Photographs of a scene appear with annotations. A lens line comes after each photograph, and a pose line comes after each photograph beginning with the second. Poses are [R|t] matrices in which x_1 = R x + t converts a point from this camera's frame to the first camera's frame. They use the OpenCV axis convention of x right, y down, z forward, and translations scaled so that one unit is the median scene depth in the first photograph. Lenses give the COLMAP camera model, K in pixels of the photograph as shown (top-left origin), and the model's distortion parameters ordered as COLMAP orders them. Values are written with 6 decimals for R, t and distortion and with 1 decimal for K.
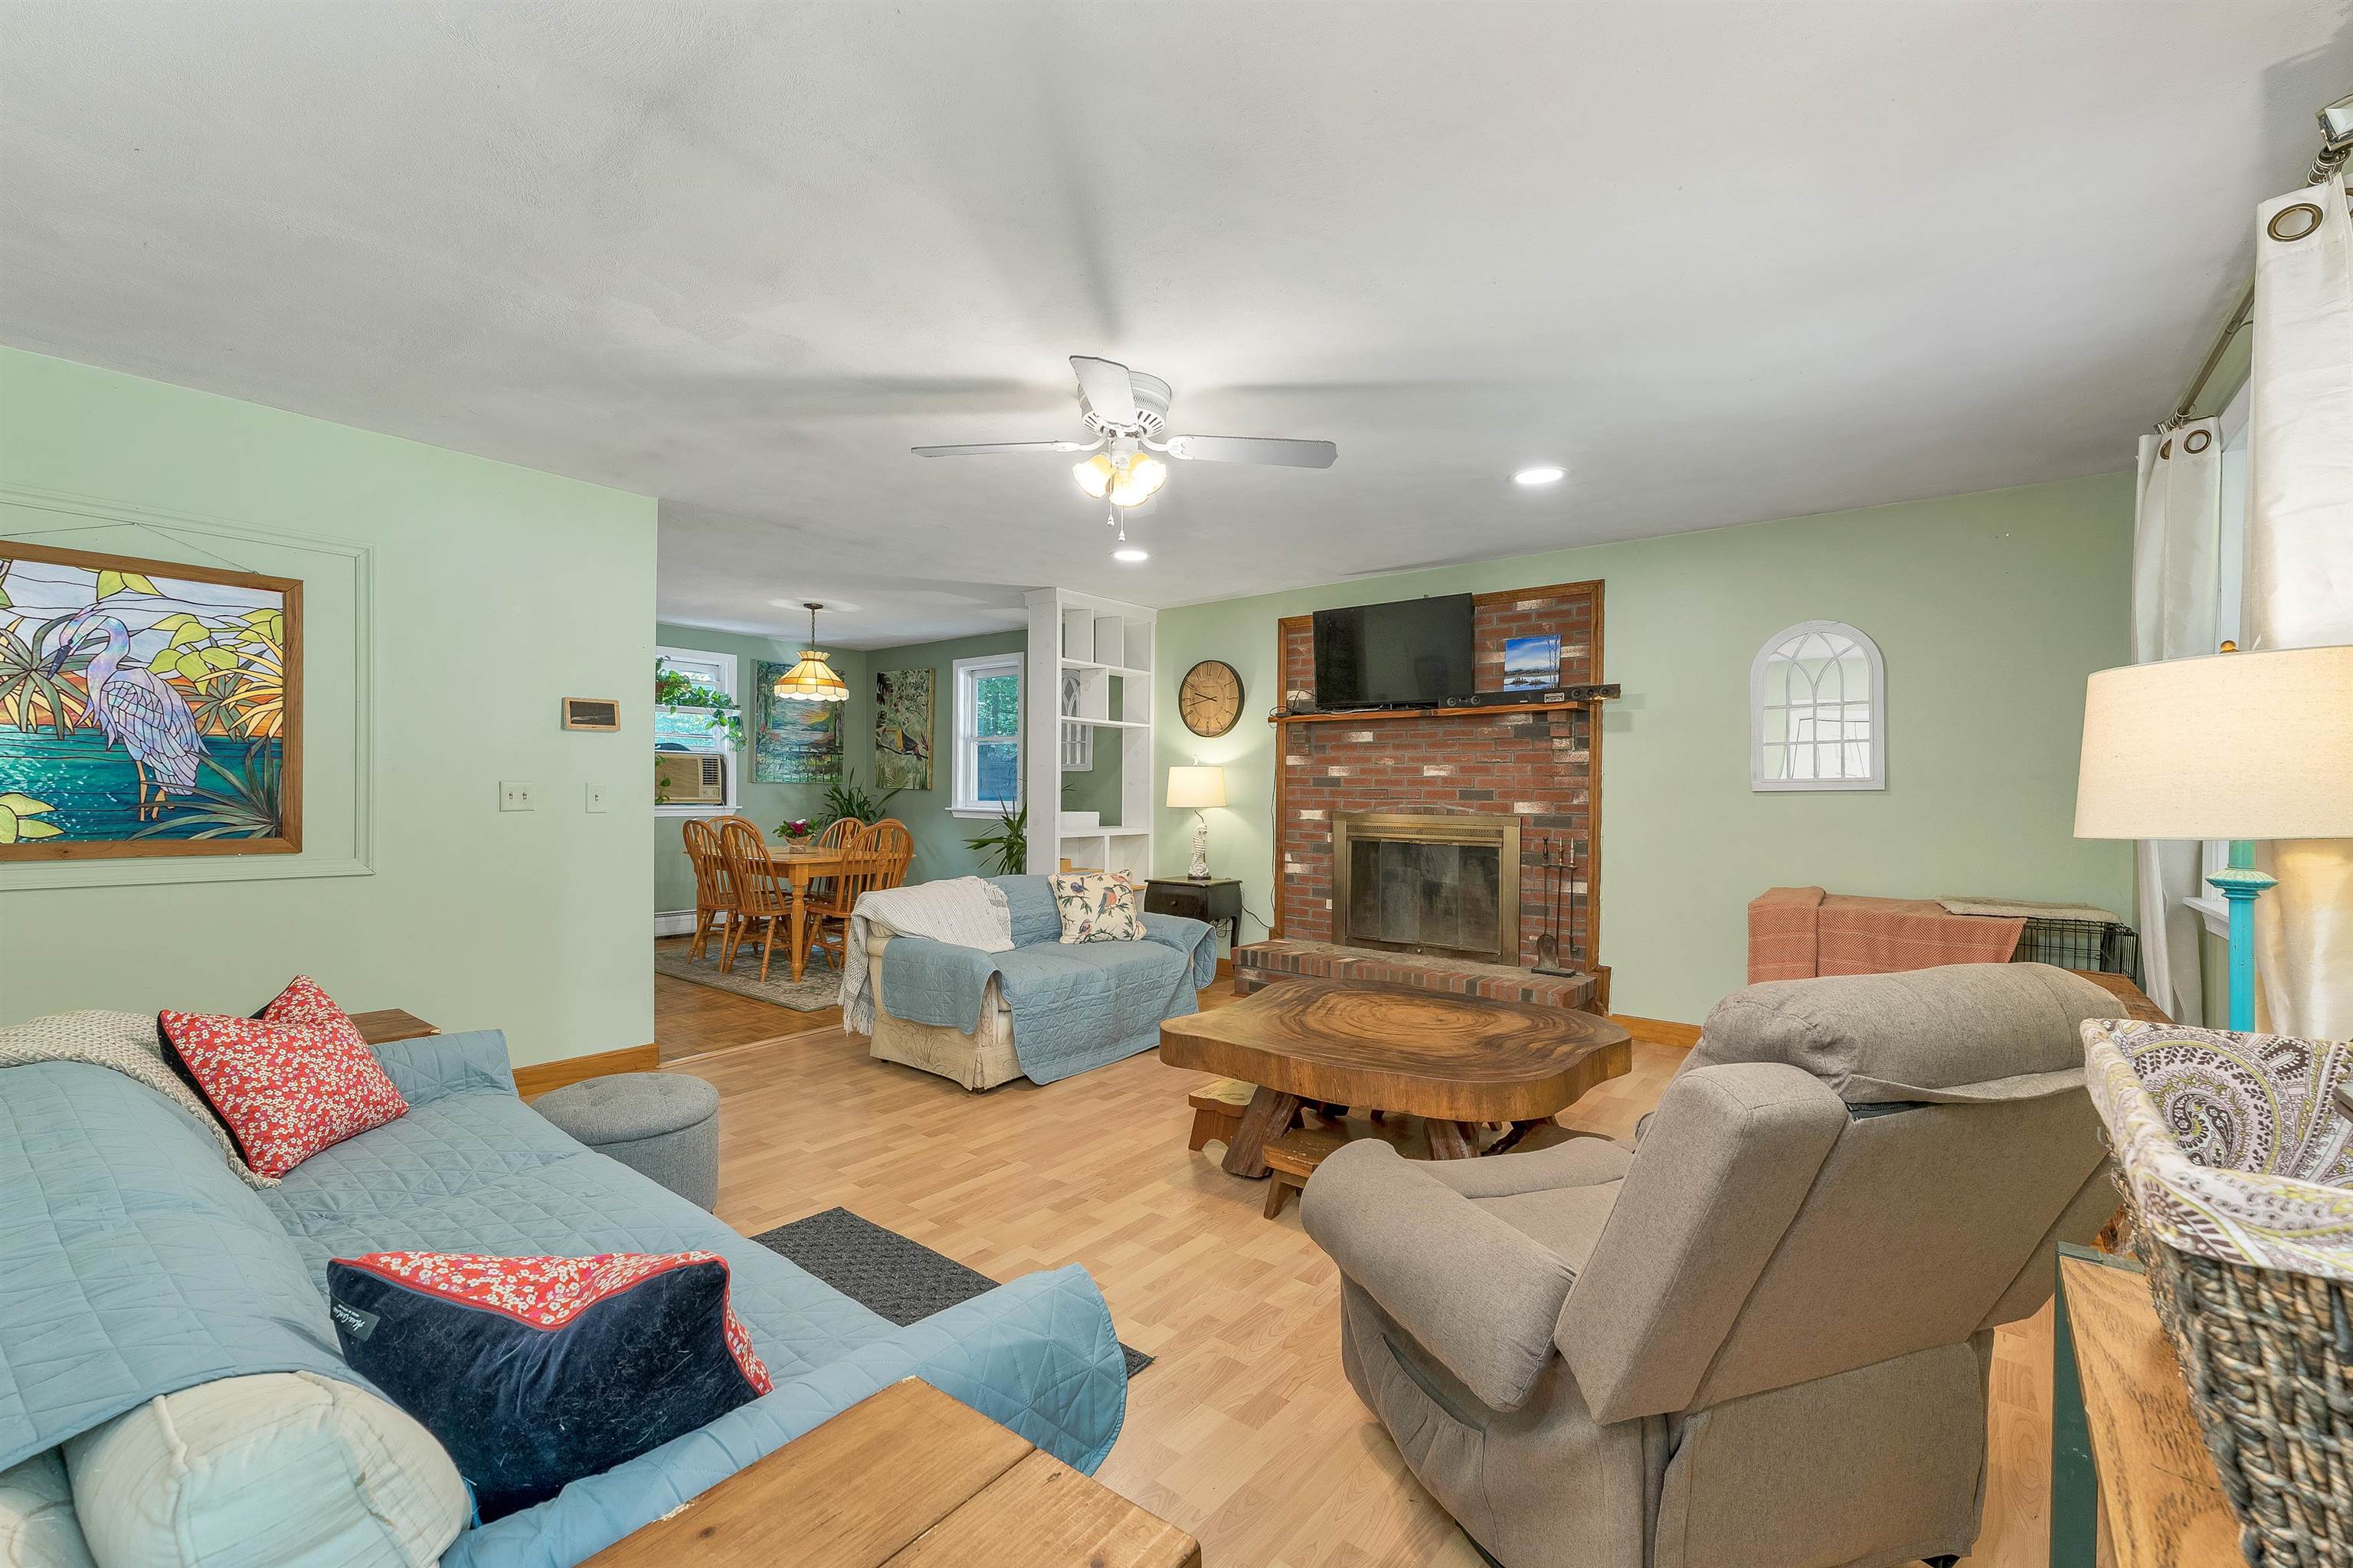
lens RADIAL K [[975.8, 0, 1168.6], [0, 975.8, 793.7], [0, 0, 1]] dist [-0.000491, -0.000026]
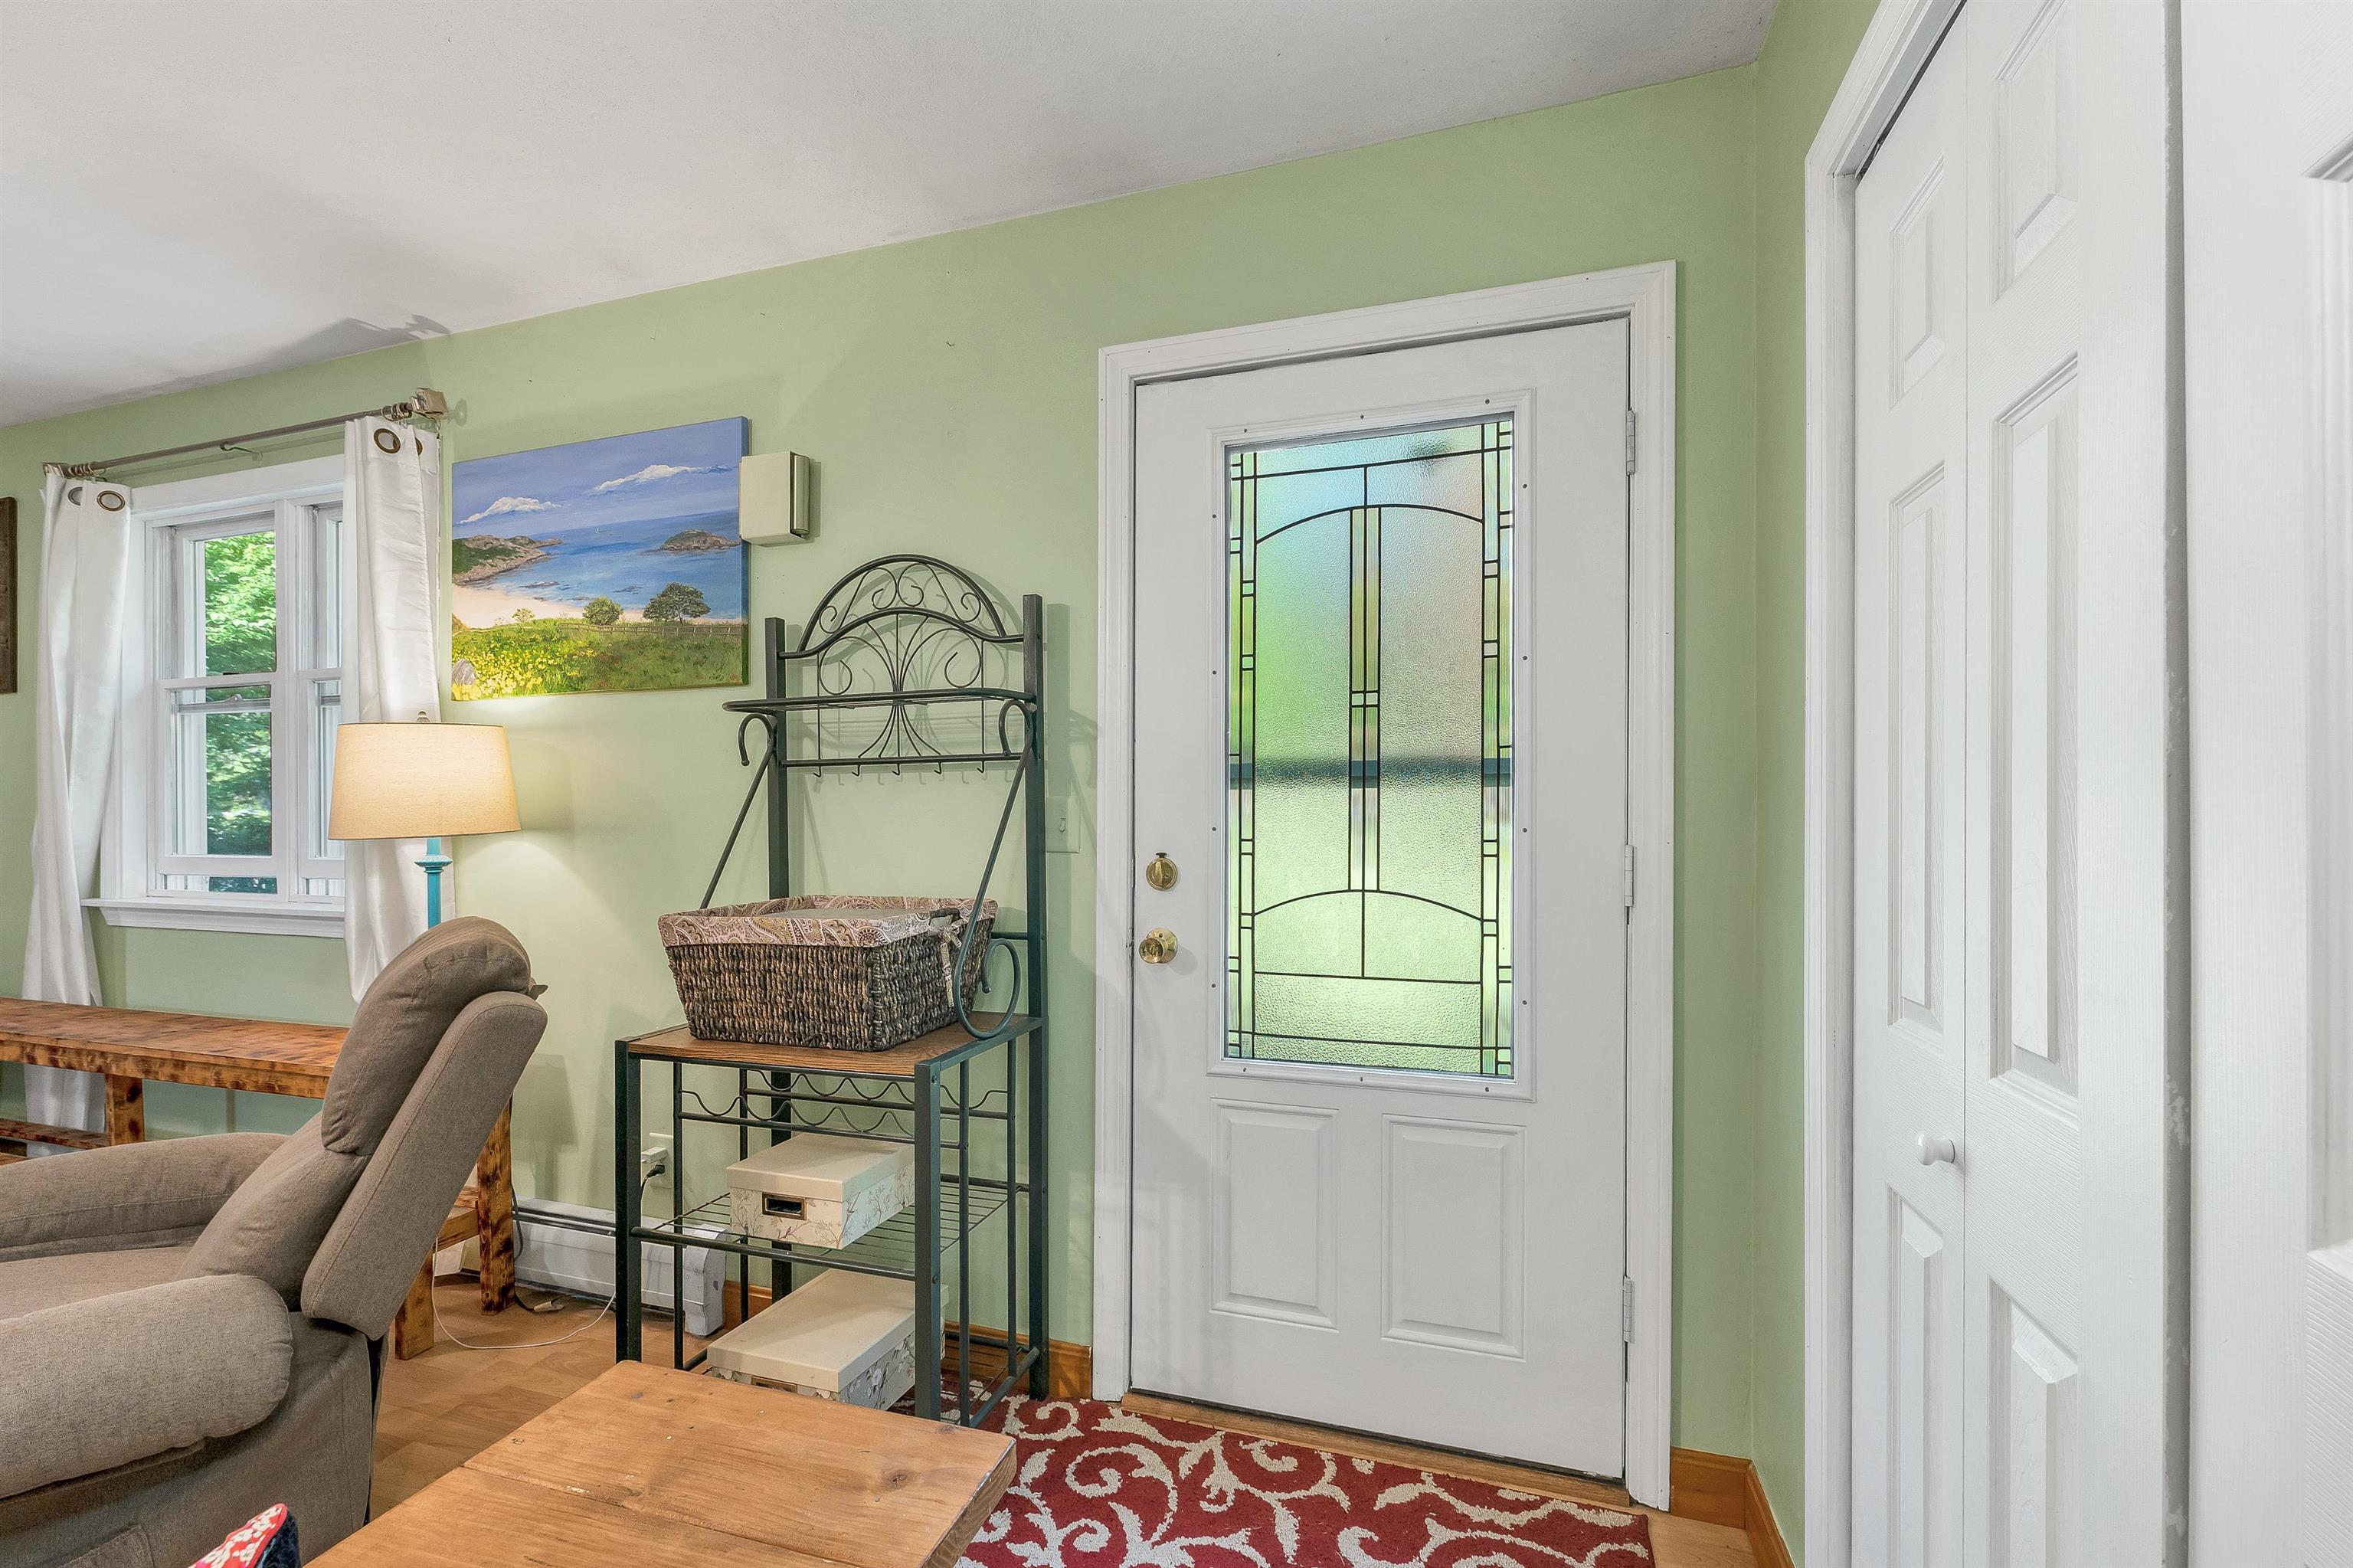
lens RADIAL K [[991.9, 0, 1173.7], [0, 991.9, 819.9], [0, 0, 1]] dist [-0.002492, -0.000008]
pose [[-0.357585, -0.014225, 0.933772, -0.217941], [-0.000179, 0.999885, 0.015164, -0.001200], [-0.933881, 0.005256, -0.357547, 0.111238]]
